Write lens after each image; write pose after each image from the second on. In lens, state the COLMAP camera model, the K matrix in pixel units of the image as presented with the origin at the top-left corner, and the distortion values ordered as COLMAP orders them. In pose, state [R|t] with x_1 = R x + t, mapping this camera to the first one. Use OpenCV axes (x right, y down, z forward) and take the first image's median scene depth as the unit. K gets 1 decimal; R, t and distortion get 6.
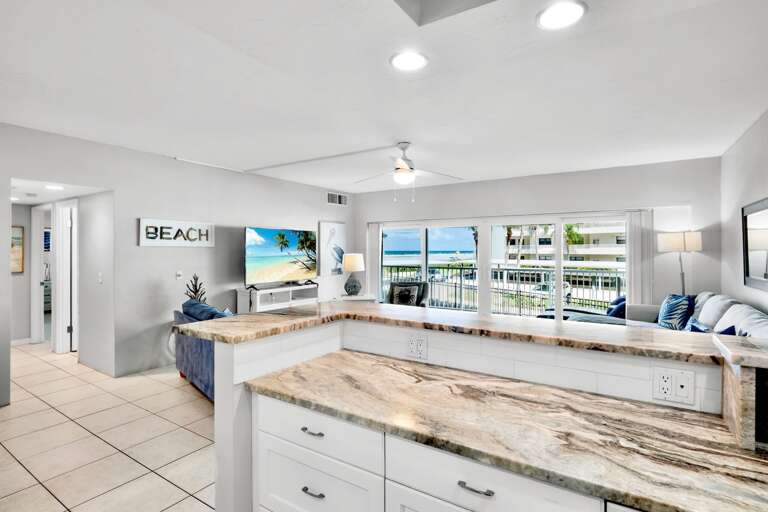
lens RADIAL K [[380.4, 0, 382.5], [0, 380.4, 252.4], [0, 0, 1]] dist [-0.003357, -0.003039]
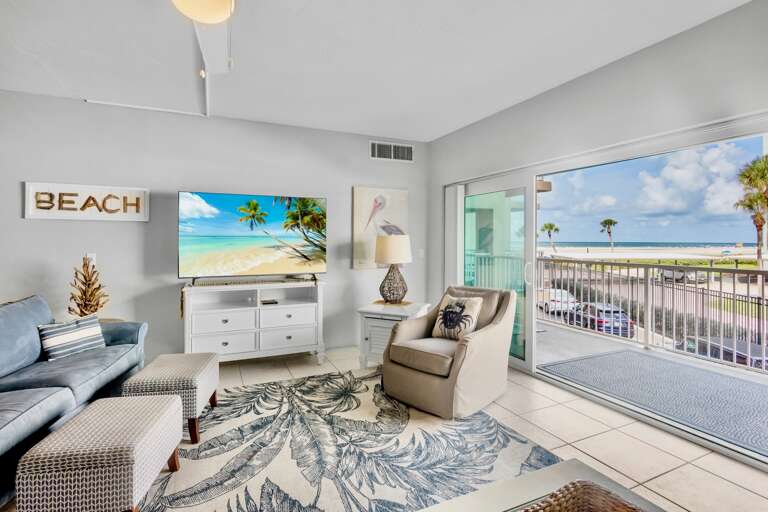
lens RADIAL K [[380.4, 0, 394.2], [0, 380.4, 275.8], [0, 0, 1]] dist [-0.003357, -0.003039]
pose [[0.851792, 0.060288, -0.520400, 0.310653], [-0.014436, 0.995680, 0.091720, 0.013882], [0.523682, -0.070614, 0.848982, 0.591256]]
